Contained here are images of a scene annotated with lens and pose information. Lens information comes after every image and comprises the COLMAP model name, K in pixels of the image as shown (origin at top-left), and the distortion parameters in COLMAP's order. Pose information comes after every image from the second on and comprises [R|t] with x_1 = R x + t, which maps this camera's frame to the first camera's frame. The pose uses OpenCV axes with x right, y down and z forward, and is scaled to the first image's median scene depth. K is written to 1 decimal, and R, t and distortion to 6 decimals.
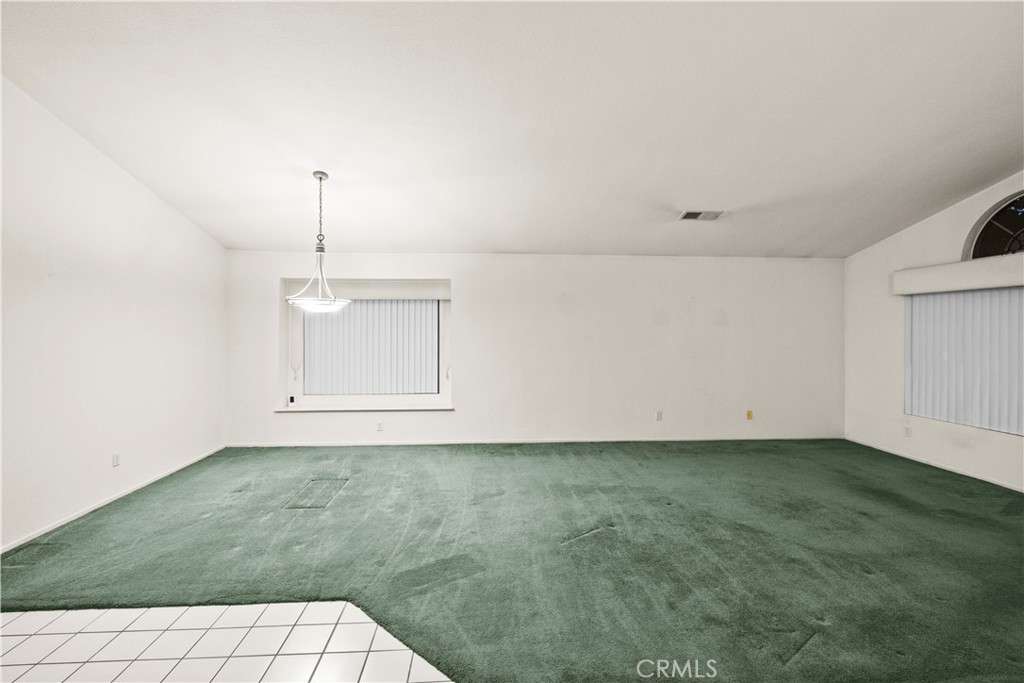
lens RADIAL K [[457.7, 0, 506.2], [0, 457.7, 336.7], [0, 0, 1]] dist [0.002417, -0.005024]
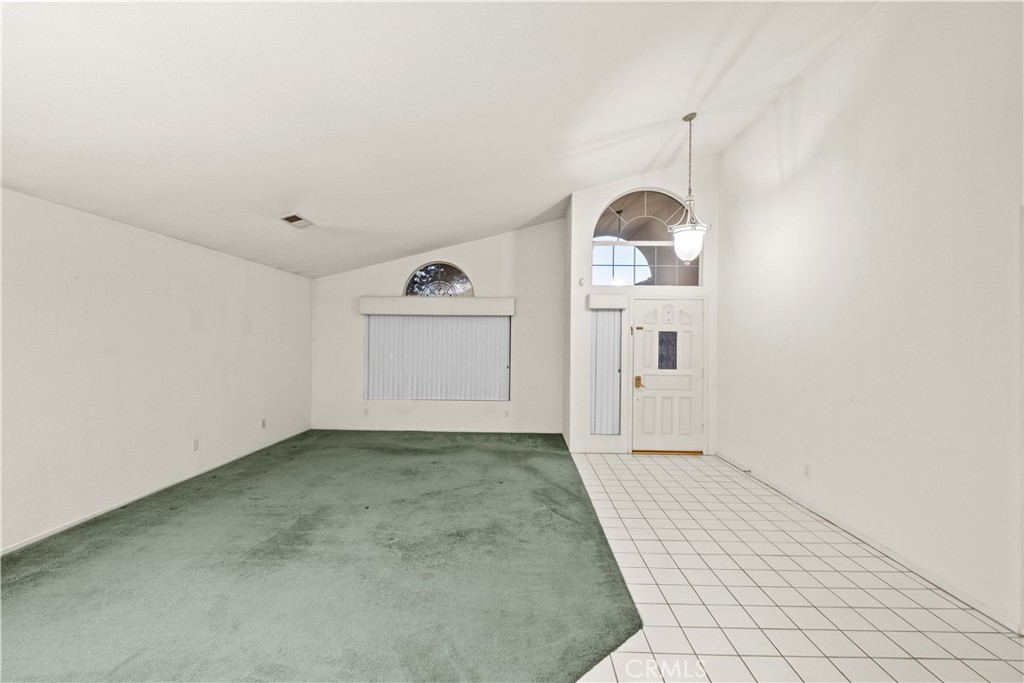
lens RADIAL K [[443.0, 0, 524.6], [0, 443.0, 350.4], [0, 0, 1]] dist [0.001225, -0.019128]
pose [[0.066051, -0.021456, 0.997586, -0.547440], [0.002892, 0.999769, 0.021312, -0.010608], [-0.997812, 0.001477, 0.066097, 0.514582]]
